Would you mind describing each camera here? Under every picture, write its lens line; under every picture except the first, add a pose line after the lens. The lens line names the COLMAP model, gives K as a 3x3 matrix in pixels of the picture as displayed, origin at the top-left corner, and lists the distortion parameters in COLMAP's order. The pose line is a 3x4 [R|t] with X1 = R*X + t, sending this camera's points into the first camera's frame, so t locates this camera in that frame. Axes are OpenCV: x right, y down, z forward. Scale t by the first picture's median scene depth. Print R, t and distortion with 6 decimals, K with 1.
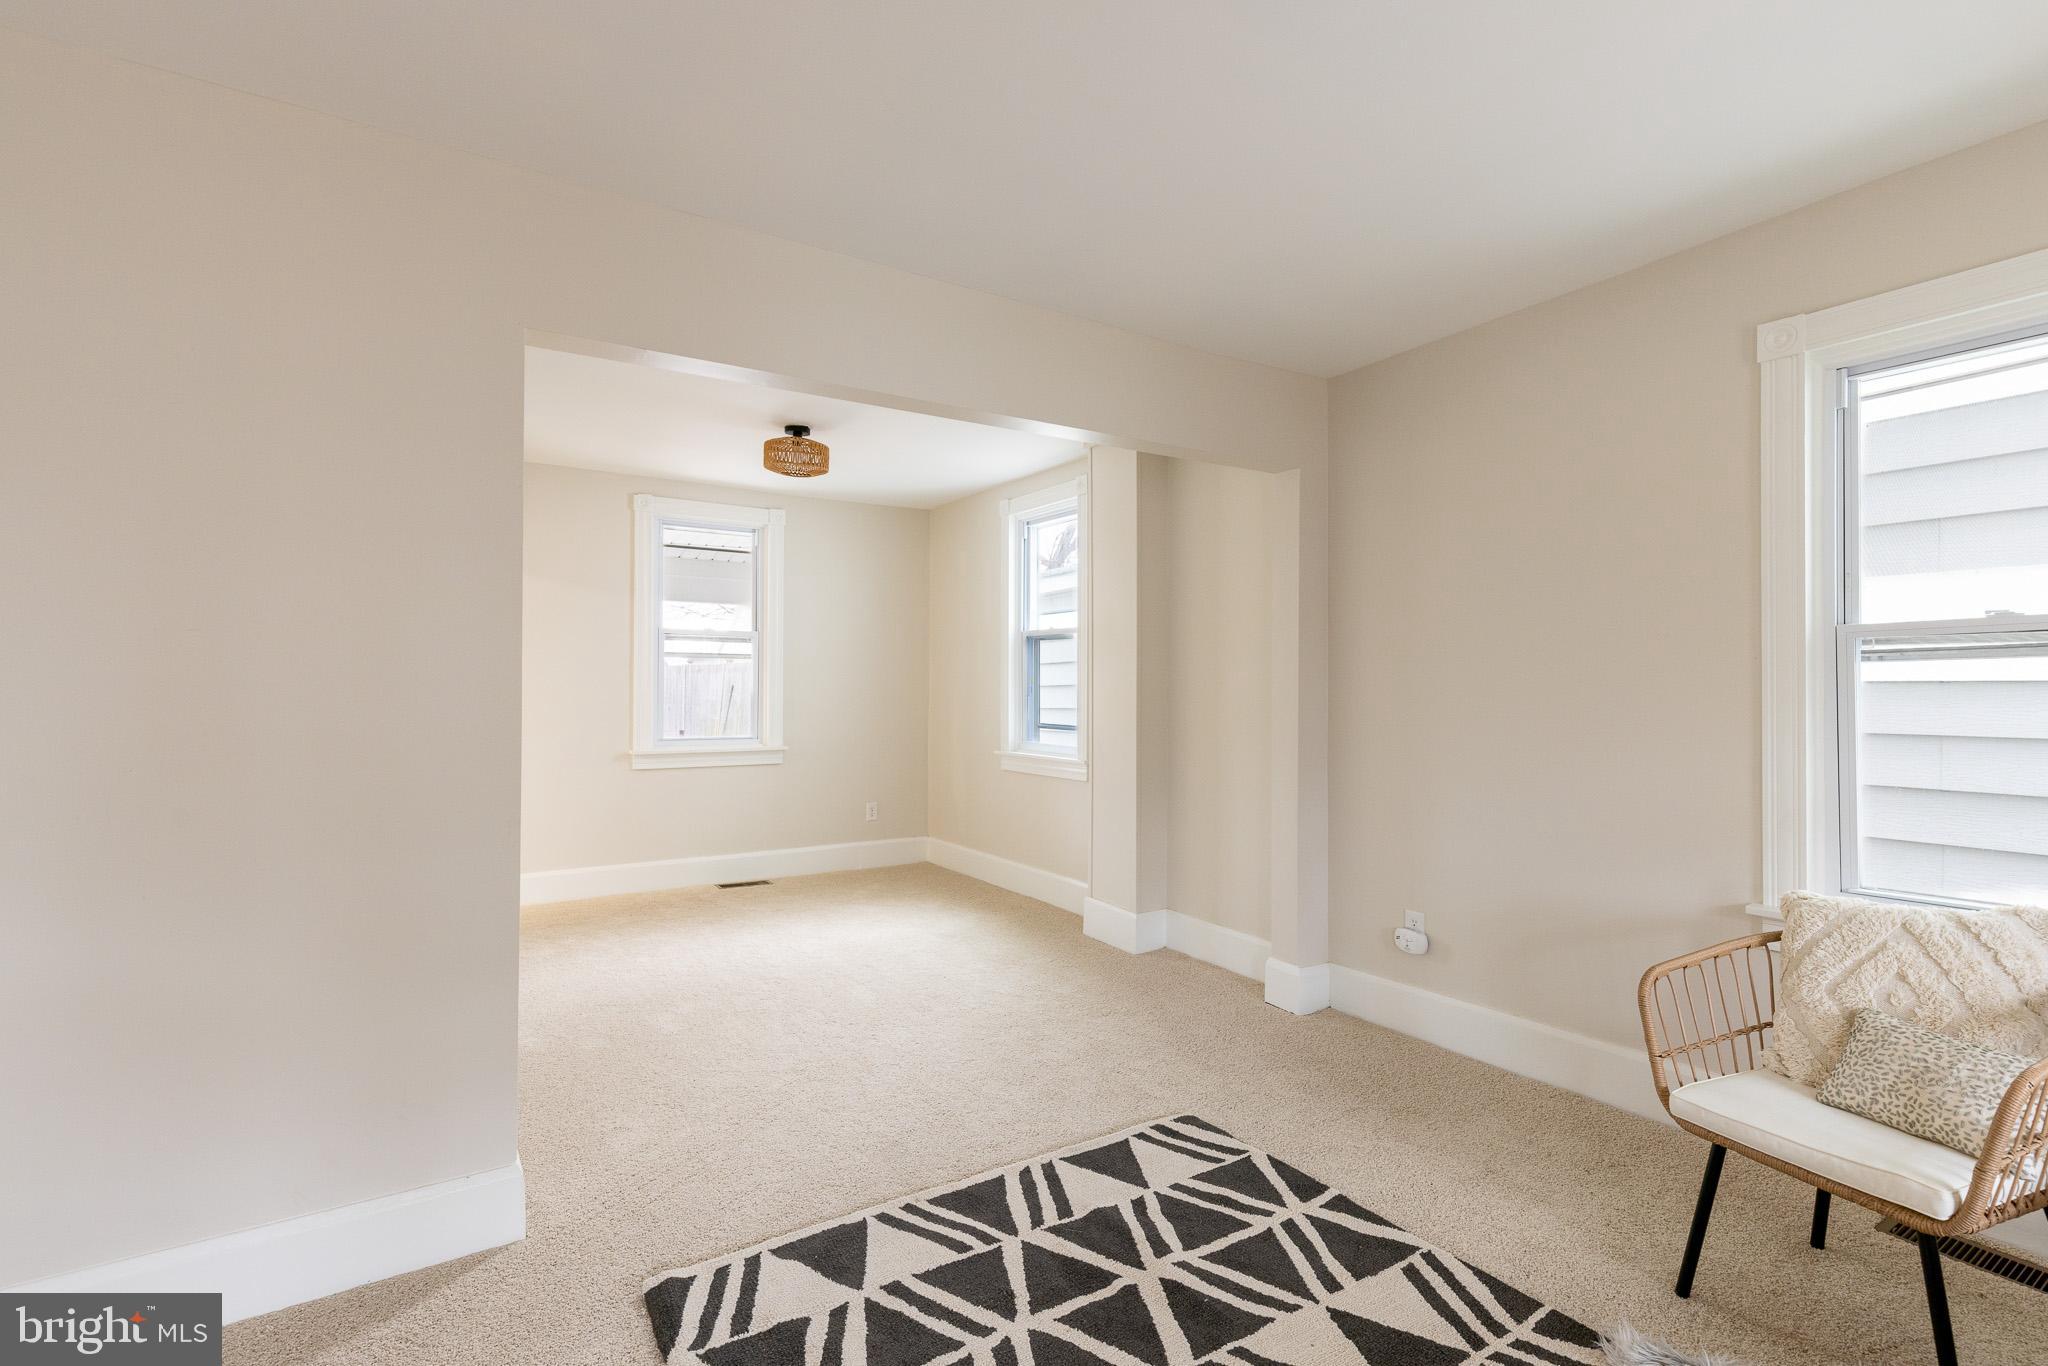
lens RADIAL K [[928.8, 0, 1024.0], [0, 928.8, 683.0], [0, 0, 1]] dist [0.001884, 0.000390]
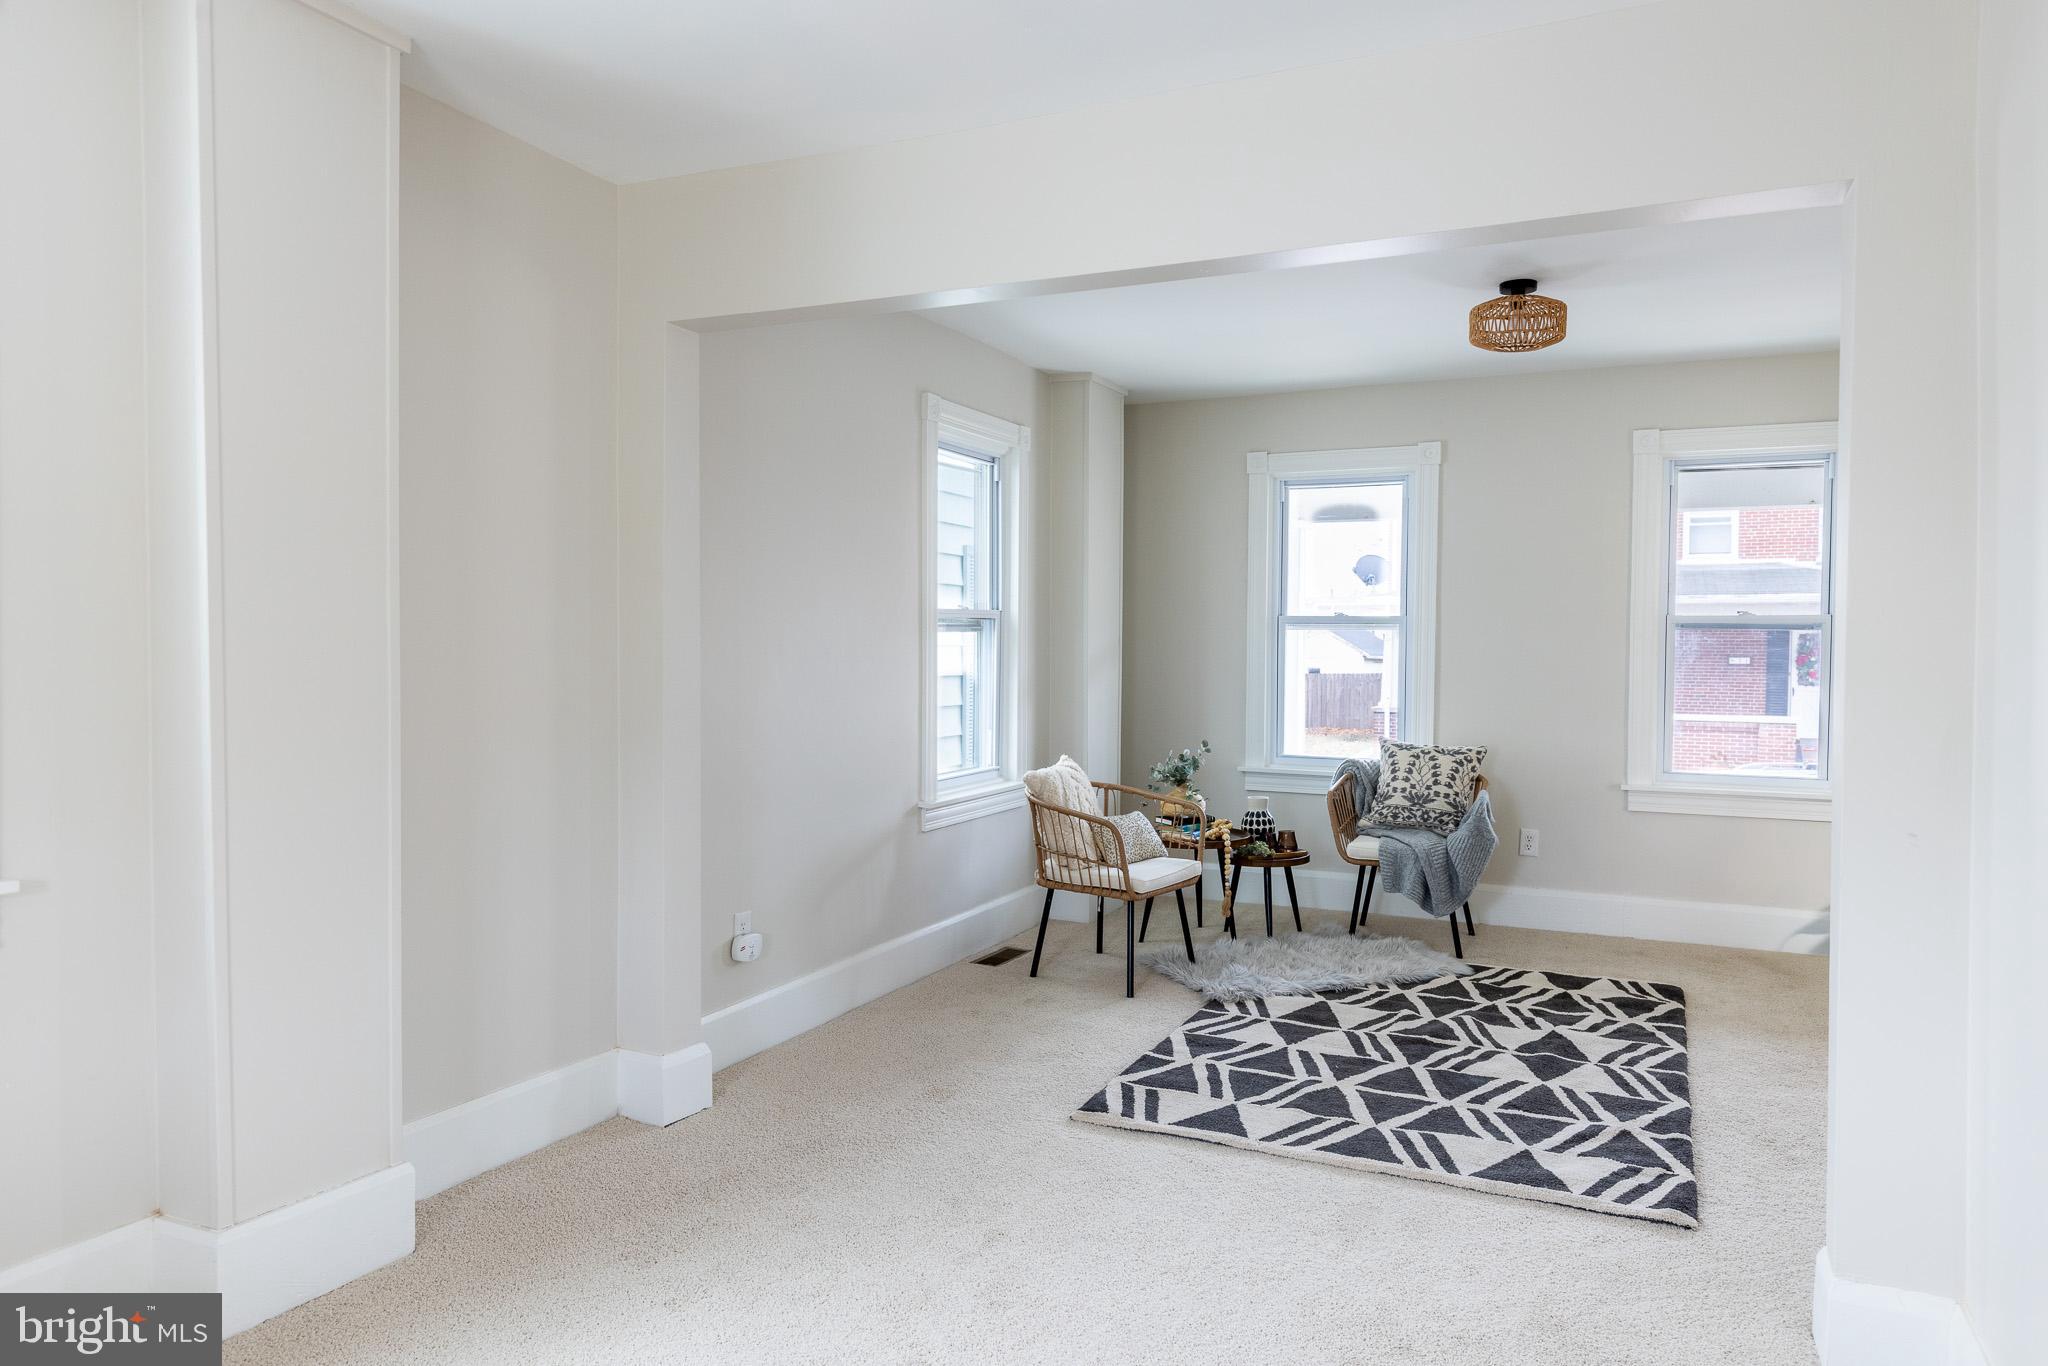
lens RADIAL K [[1337.5, 0, 1024.0], [0, 1337.5, 683.0], [0, 0, 1]] dist [0.003244, 0.001131]
pose [[-0.536730, -0.024148, 0.843409, -1.146370], [-0.013959, 0.999708, 0.019740, 0.014905], [-0.843639, -0.001178, -0.536910, 2.226996]]
